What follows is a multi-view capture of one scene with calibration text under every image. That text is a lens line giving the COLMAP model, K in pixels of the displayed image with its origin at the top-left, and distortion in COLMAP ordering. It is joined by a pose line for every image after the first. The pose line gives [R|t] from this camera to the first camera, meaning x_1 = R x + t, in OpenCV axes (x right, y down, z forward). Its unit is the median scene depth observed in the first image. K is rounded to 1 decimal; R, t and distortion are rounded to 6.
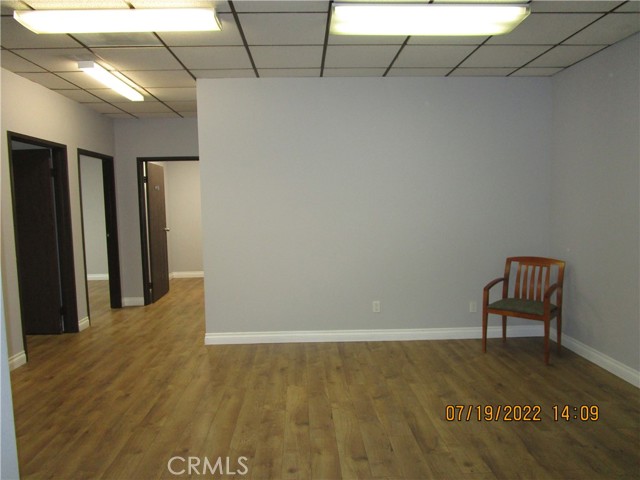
lens RADIAL K [[458.1, 0, 319.0], [0, 458.1, 241.8], [0, 0, 1]] dist [-0.023050, 0.001954]
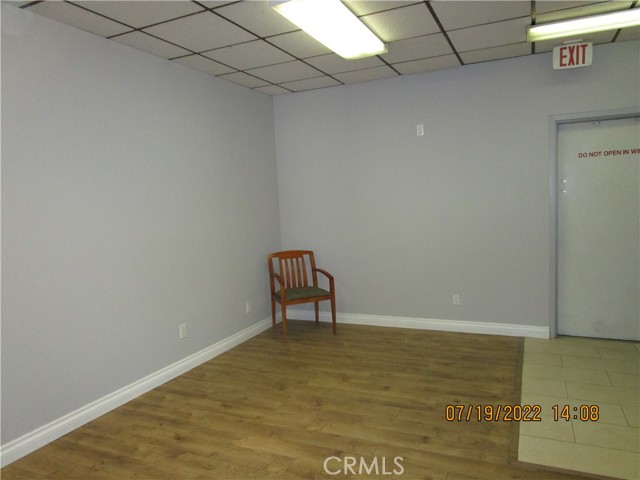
lens RADIAL K [[458.1, 0, 319.0], [0, 458.1, 241.8], [0, 0, 1]] dist [-0.023050, 0.001954]
pose [[0.451849, -0.088311, 0.887713, -0.606075], [0.116933, 0.992366, 0.039203, -0.030751], [-0.884398, 0.086089, 0.458726, 0.464194]]
